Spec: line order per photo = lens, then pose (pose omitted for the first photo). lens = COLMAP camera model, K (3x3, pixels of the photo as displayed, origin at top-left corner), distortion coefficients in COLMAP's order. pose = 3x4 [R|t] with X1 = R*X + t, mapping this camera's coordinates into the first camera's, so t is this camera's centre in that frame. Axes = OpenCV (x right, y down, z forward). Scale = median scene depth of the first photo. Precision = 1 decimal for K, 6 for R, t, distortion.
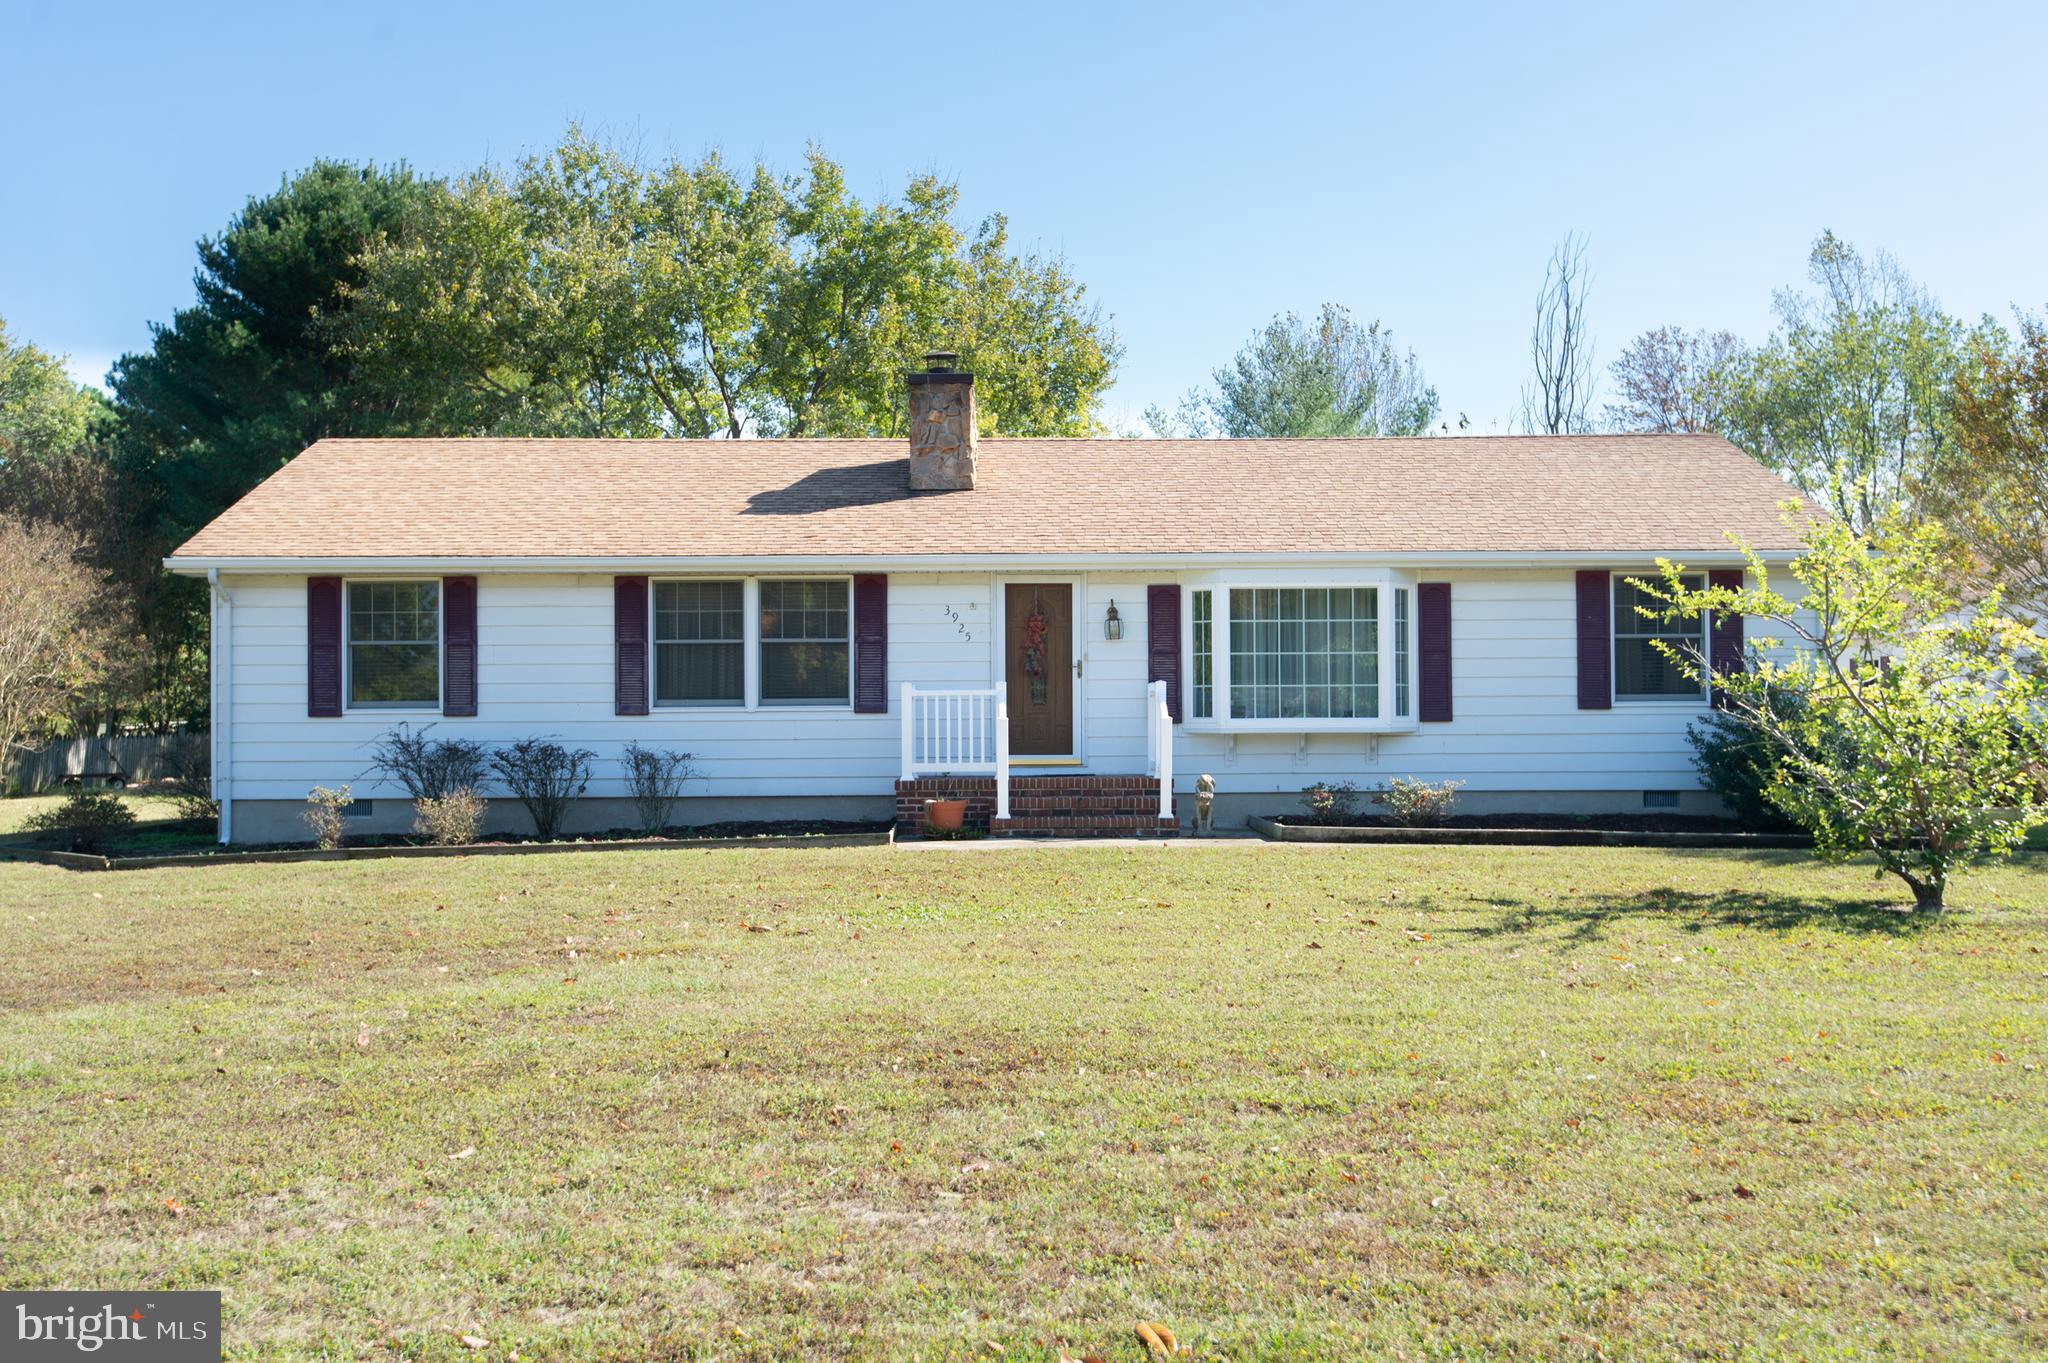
lens RADIAL K [[1959.4, 0, 1017.3], [0, 1959.4, 689.7], [0, 0, 1]] dist [0.010843, 0.004009]
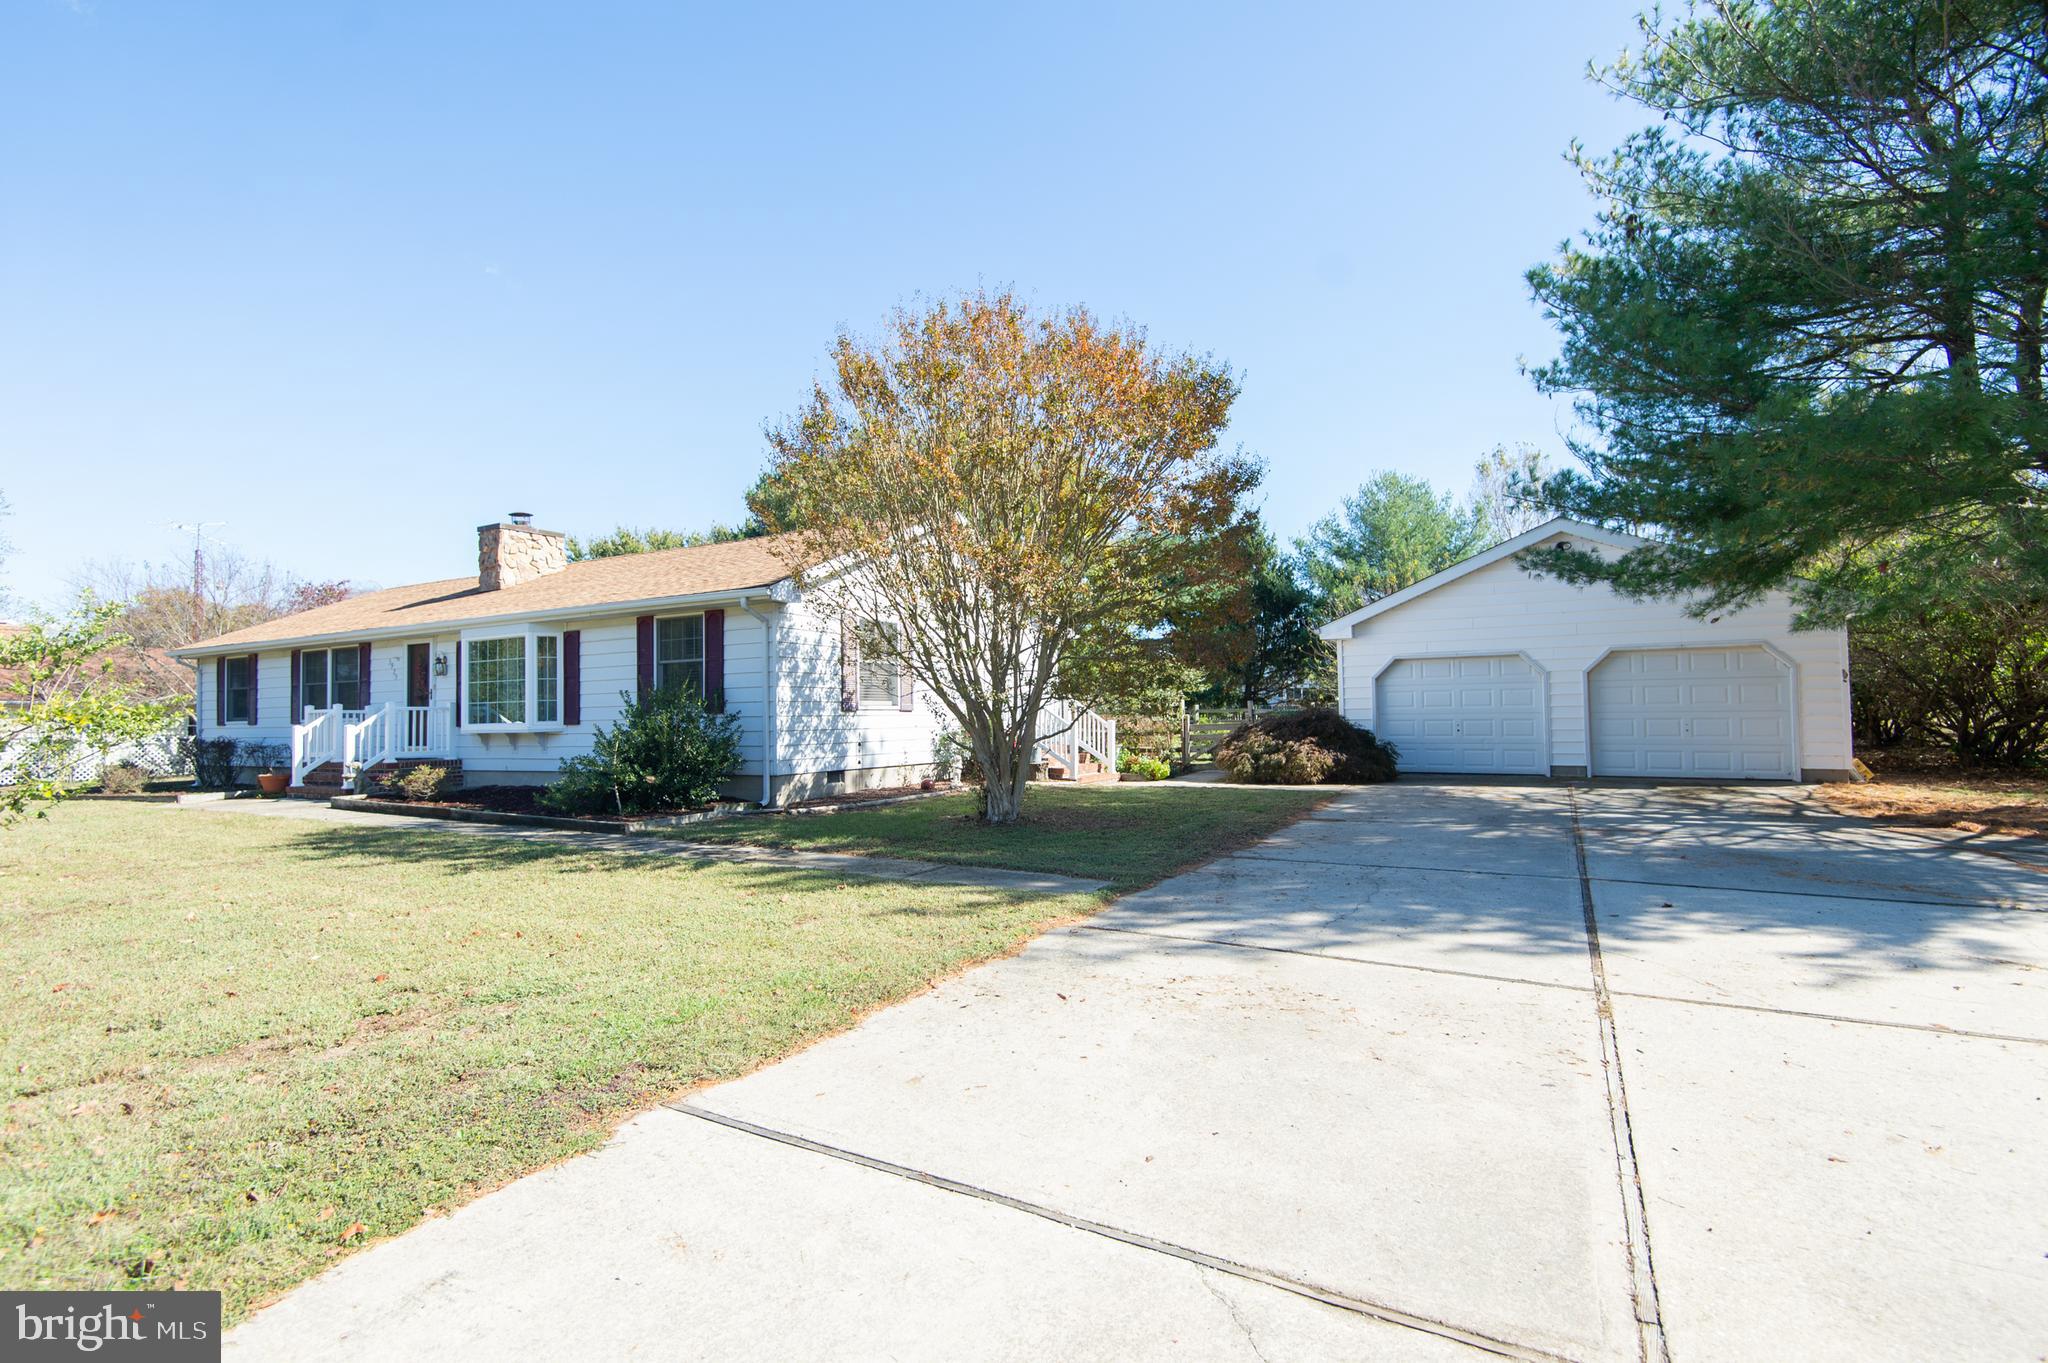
lens RADIAL K [[931.1, 0, 1024.0], [0, 931.1, 681.5], [0, 0, 1]] dist [0.028255, -0.019513]
pose [[0.872083, -0.026402, -0.488645, 0.857670], [0.022140, 0.999650, -0.014499, 0.001400], [0.488856, 0.001826, 0.872362, 0.551378]]
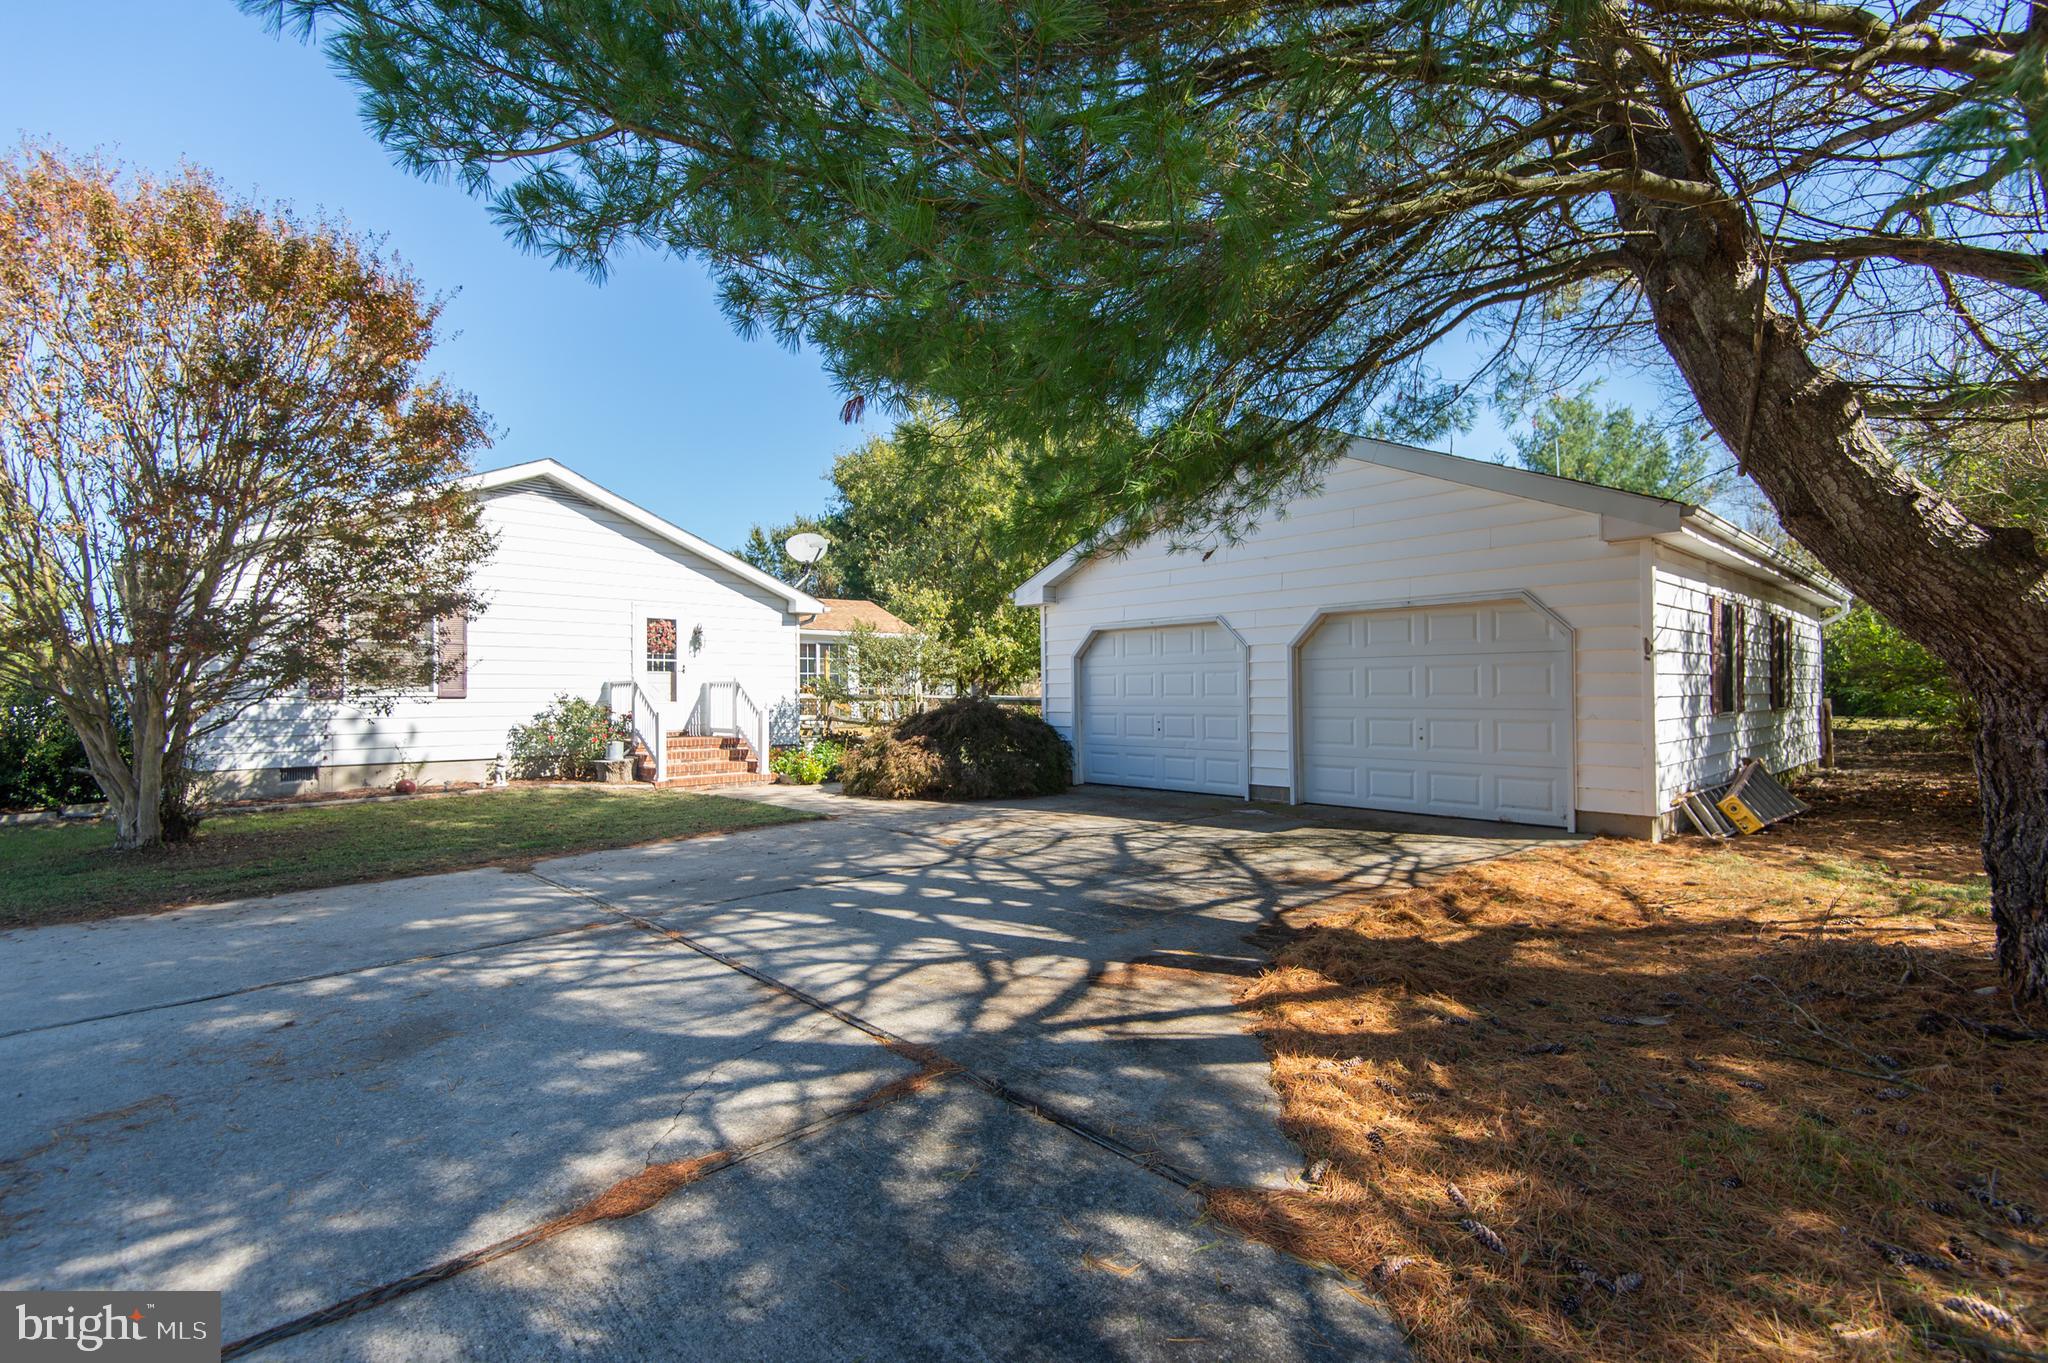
lens RADIAL K [[931.1, 0, 1024.0], [0, 931.1, 681.5], [0, 0, 1]] dist [0.028255, -0.019513]
pose [[0.693306, -0.011623, -0.720549, 1.146674], [0.020676, 0.999779, 0.003767, 0.007048], [0.720346, -0.017510, 0.693394, 0.991662]]
